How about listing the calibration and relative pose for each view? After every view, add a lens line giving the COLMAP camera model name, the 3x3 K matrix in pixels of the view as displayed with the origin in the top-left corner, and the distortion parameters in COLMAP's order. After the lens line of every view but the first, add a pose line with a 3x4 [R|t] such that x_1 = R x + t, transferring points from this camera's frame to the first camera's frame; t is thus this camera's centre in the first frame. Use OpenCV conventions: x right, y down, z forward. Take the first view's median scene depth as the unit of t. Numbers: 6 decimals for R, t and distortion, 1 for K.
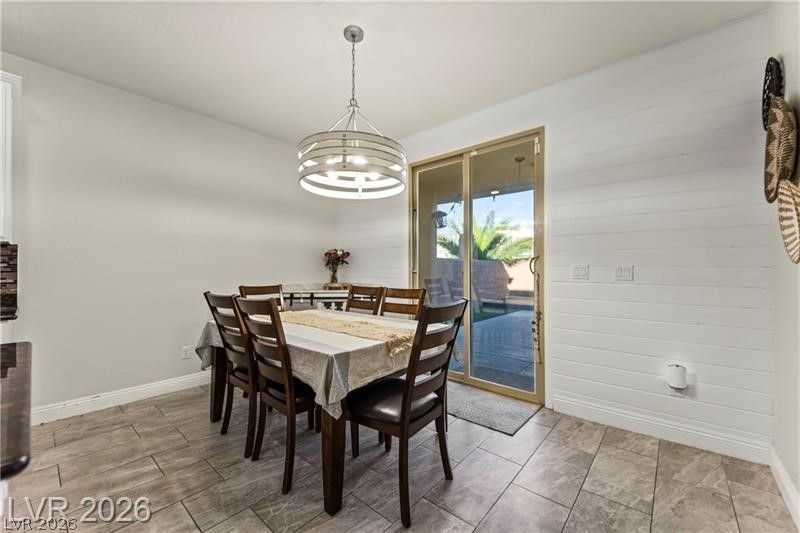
lens RADIAL K [[316.4, 0, 400.7], [0, 316.4, 267.9], [0, 0, 1]] dist [0.021405, -0.011881]
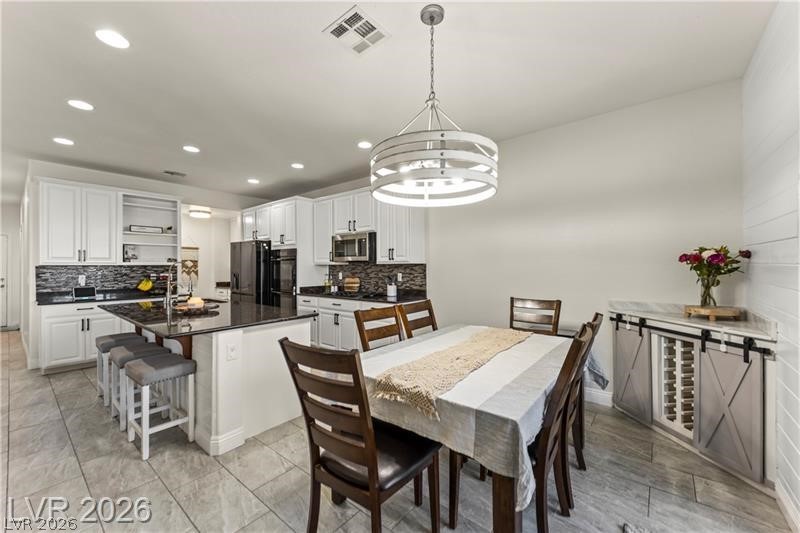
lens RADIAL K [[316.4, 0, 399.3], [0, 316.4, 266.6], [0, 0, 1]] dist [0.021405, -0.011881]
pose [[0.026911, -0.000976, -0.999637, 0.465817], [0.011961, 0.999928, -0.000654, -0.041798], [0.999566, -0.011939, 0.026921, 0.588032]]
